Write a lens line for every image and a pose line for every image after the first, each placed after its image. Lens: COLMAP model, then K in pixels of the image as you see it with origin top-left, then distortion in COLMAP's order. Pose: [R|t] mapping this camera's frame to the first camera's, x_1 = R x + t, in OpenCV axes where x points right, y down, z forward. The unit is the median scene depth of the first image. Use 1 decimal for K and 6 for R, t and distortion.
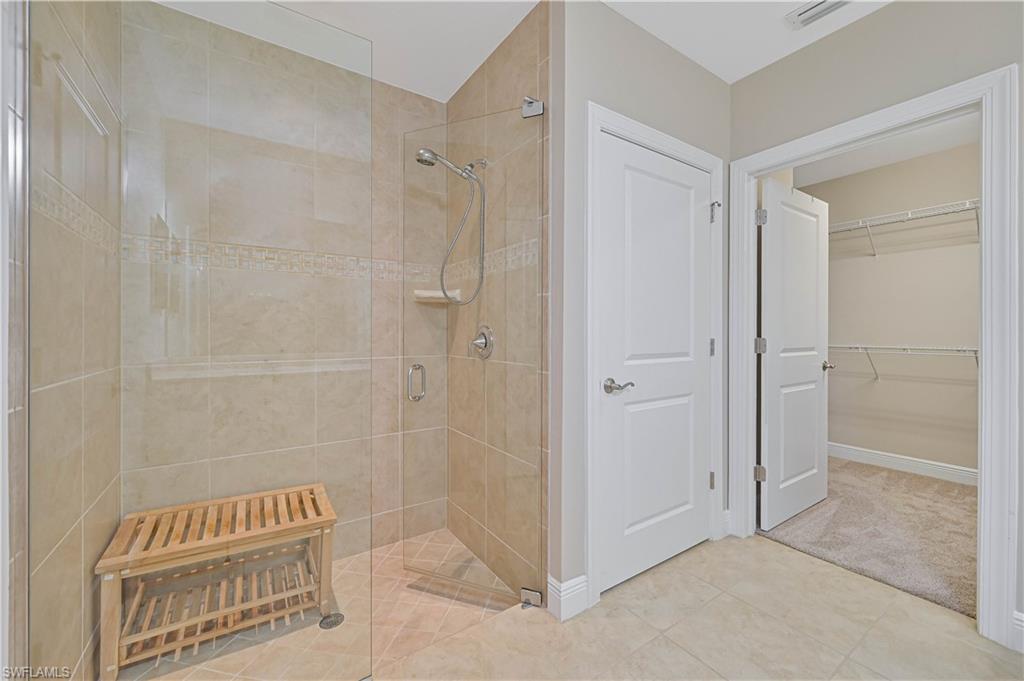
lens RADIAL K [[404.3, 0, 515.8], [0, 404.3, 333.4], [0, 0, 1]] dist [-0.000705, 0.000031]
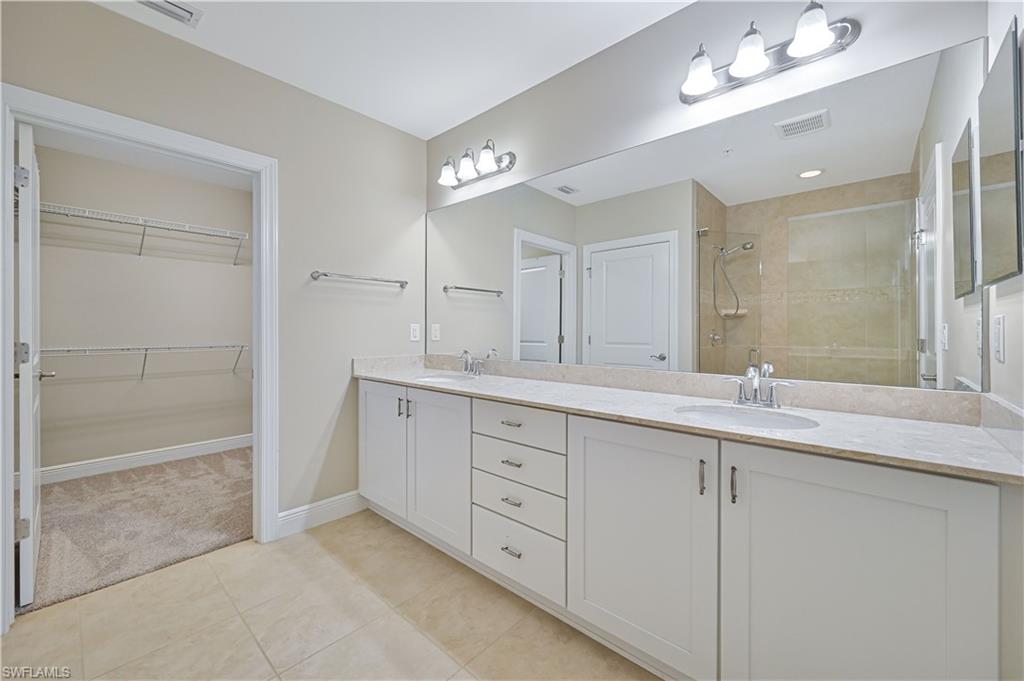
lens RADIAL K [[404.3, 0, 515.8], [0, 404.3, 333.4], [0, 0, 1]] dist [-0.000705, 0.000031]
pose [[-0.245441, -0.004700, 0.969400, -0.334625], [0.003545, 0.999977, 0.005746, -0.004652], [-0.969405, 0.004847, -0.245419, 0.345601]]
